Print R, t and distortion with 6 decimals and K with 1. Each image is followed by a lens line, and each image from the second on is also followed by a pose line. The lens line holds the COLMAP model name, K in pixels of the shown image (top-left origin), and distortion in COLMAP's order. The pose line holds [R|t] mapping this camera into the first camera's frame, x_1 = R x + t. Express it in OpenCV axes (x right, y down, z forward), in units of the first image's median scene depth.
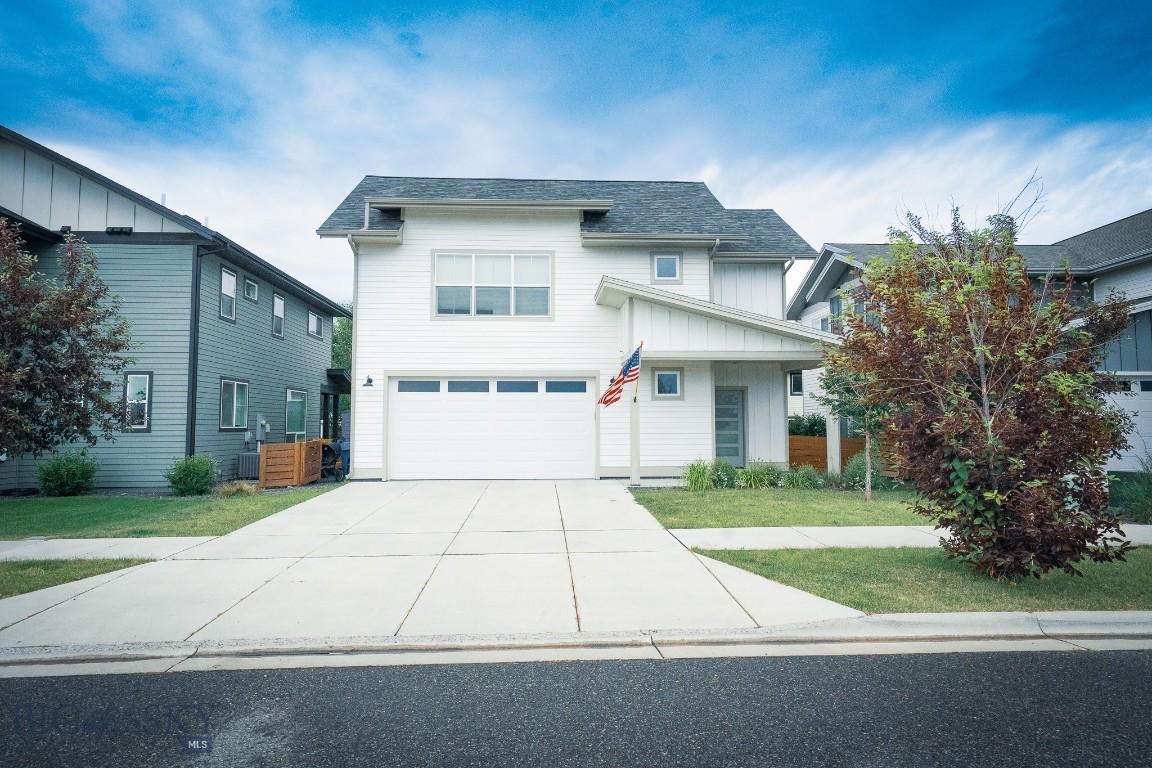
lens RADIAL K [[672.5, 0, 576.0], [0, 672.5, 384.0], [0, 0, 1]] dist [0.000982, 0.000193]
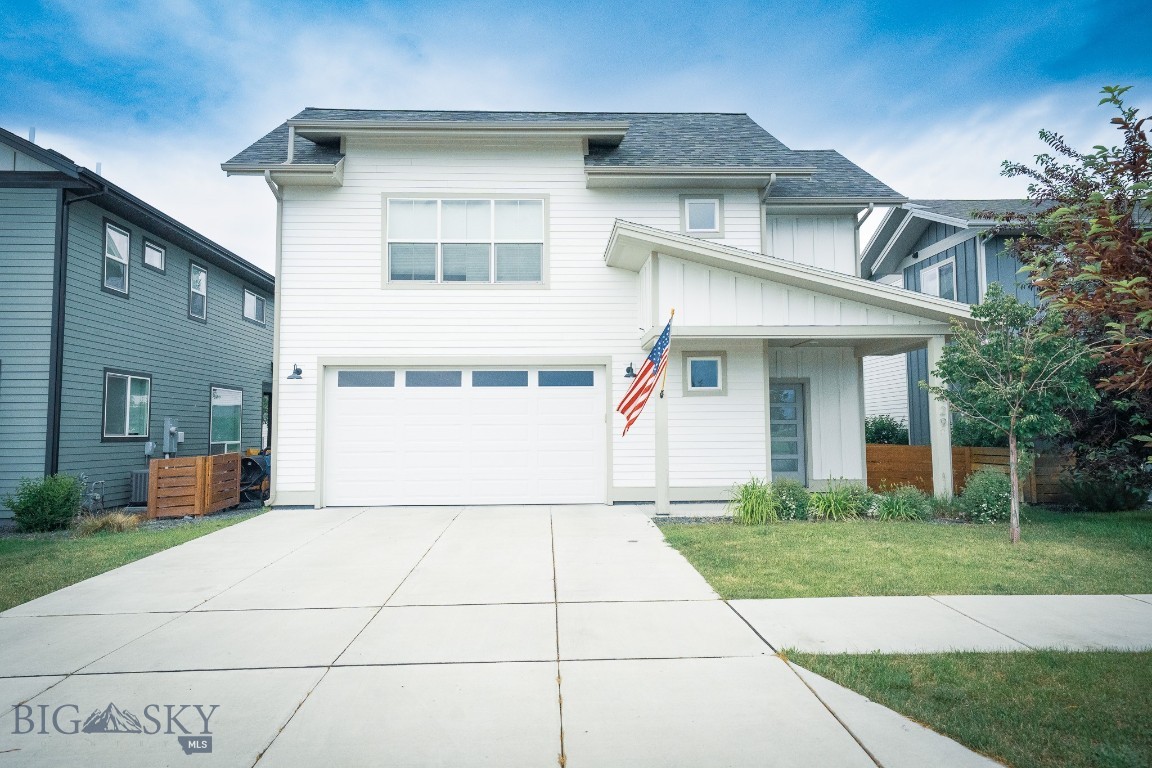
lens RADIAL K [[741.7, 0, 576.0], [0, 741.7, 384.0], [0, 0, 1]] dist [0.009801, 0.001744]
pose [[0.999908, -0.005587, -0.012359, 0.006120], [0.005537, 0.999976, -0.004058, 0.013685], [0.012381, 0.003989, 0.999915, 0.191282]]
